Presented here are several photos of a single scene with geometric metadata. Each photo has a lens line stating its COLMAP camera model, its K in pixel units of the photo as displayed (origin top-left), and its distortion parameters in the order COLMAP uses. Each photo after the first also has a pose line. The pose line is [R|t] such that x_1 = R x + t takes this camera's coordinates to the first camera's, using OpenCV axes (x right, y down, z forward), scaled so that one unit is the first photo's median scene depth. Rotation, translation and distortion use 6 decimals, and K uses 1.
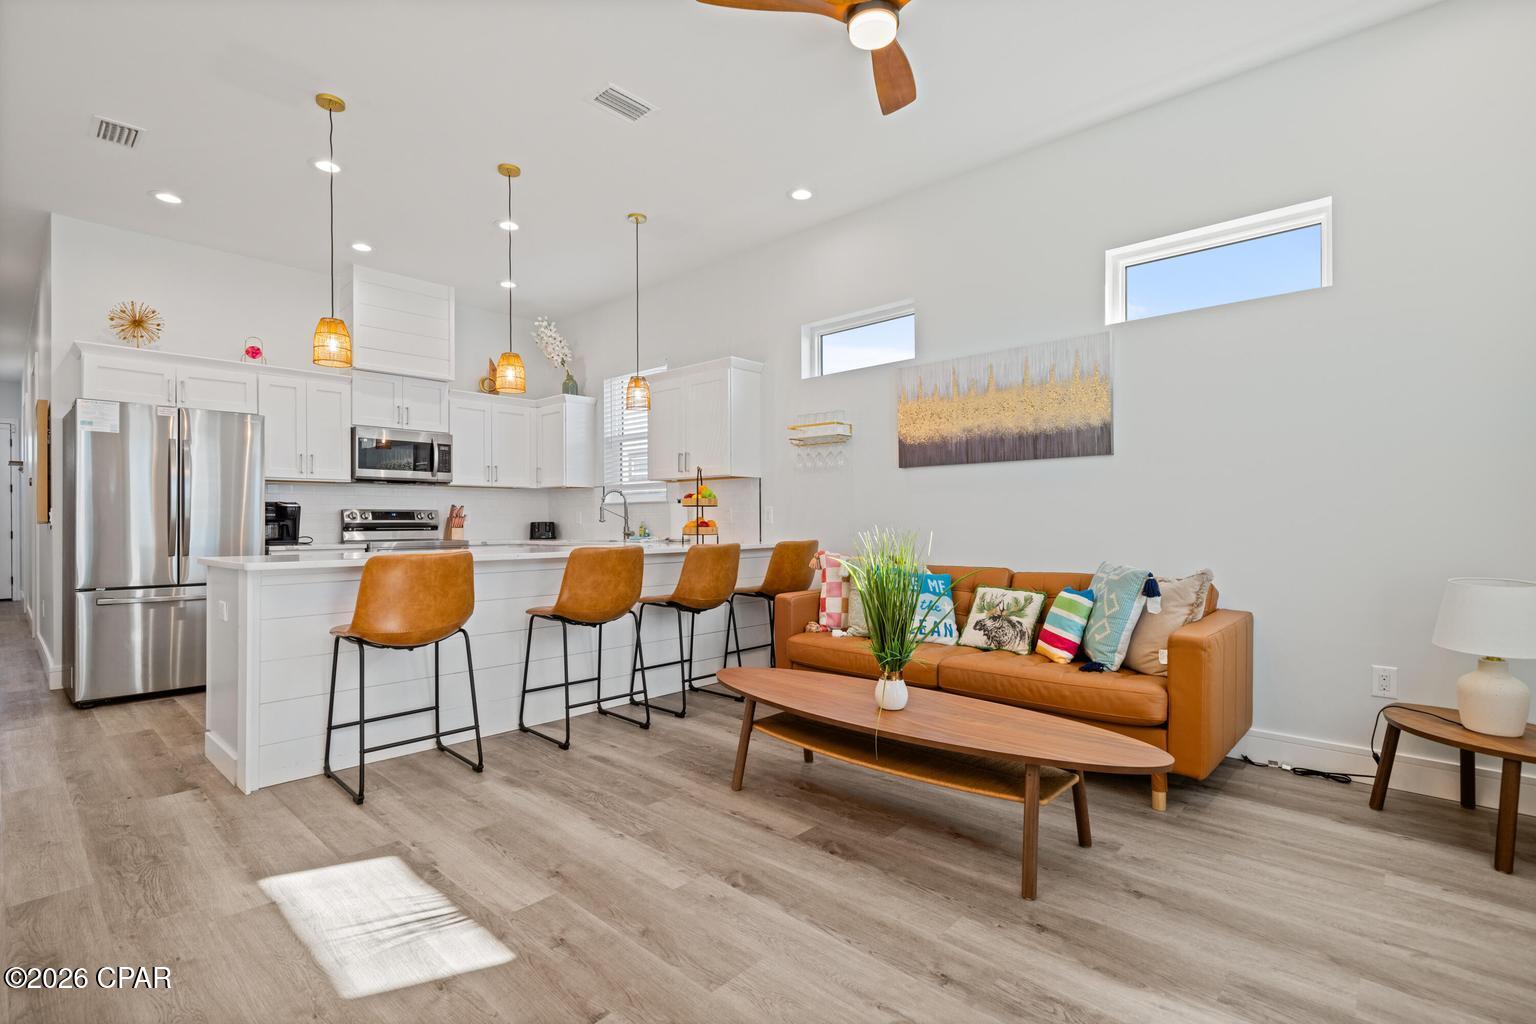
lens RADIAL K [[719.8, 0, 769.6], [0, 719.8, 515.7], [0, 0, 1]] dist [0.003592, 0.000538]
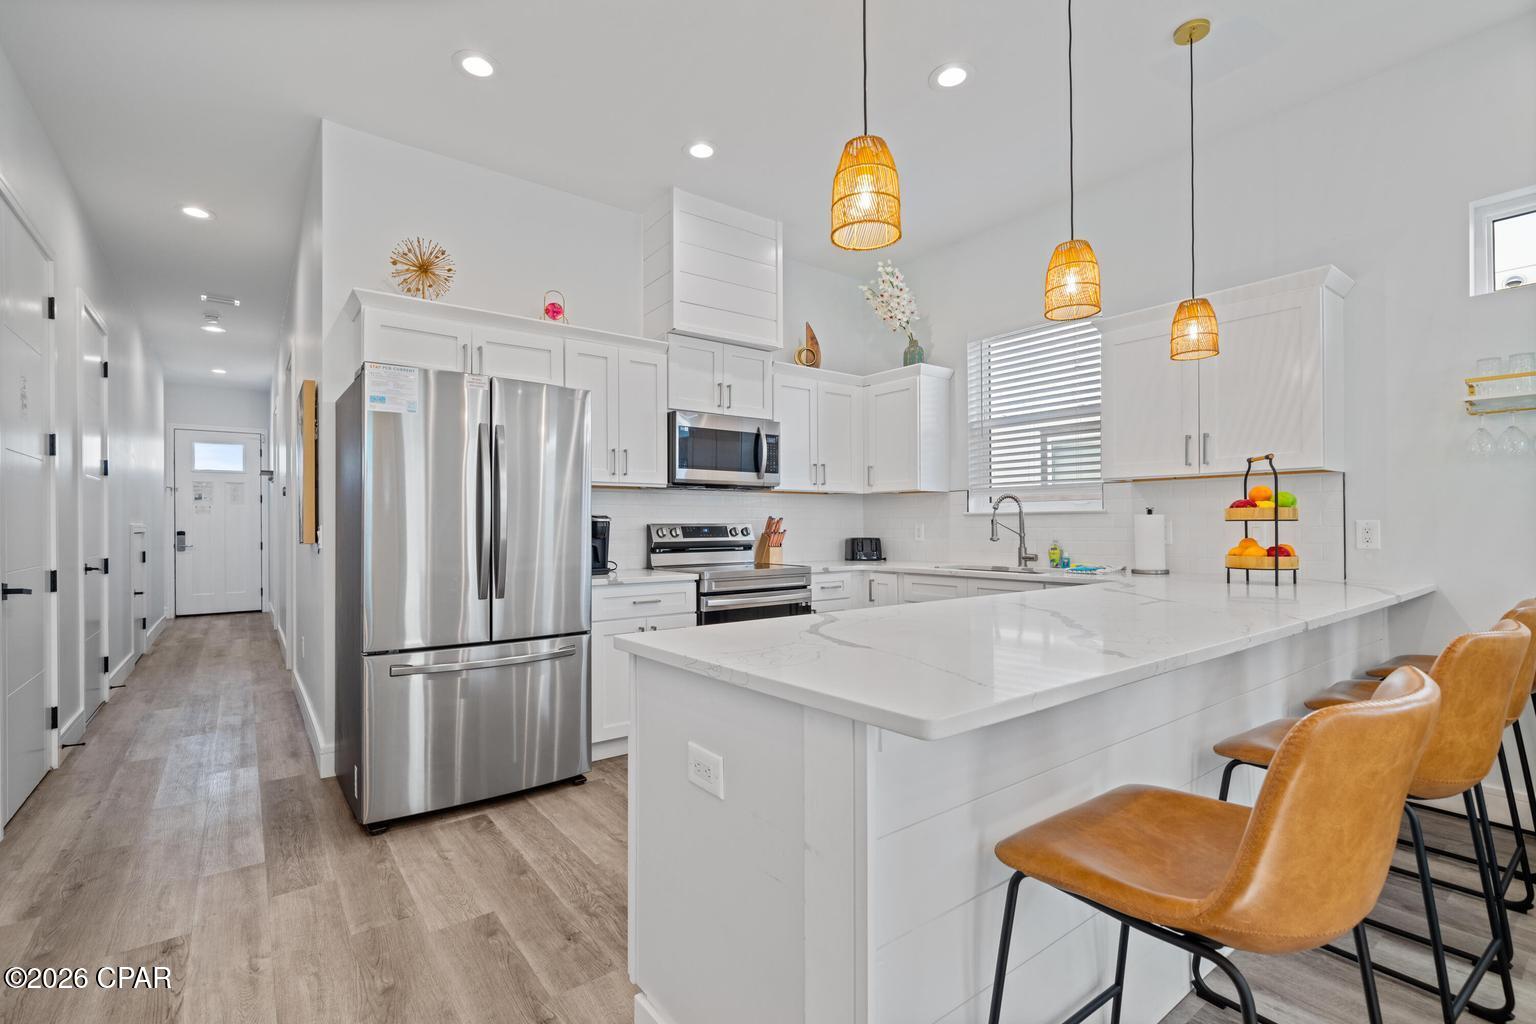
lens RADIAL K [[692.9, 0, 766.5], [0, 692.9, 516.6], [0, 0, 1]] dist [-0.003936, -0.000096]
pose [[0.985322, -0.003099, -0.170678, -0.344395], [0.002425, 0.999988, -0.004155, -0.013026], [0.170689, 0.003680, 0.985318, 0.310196]]
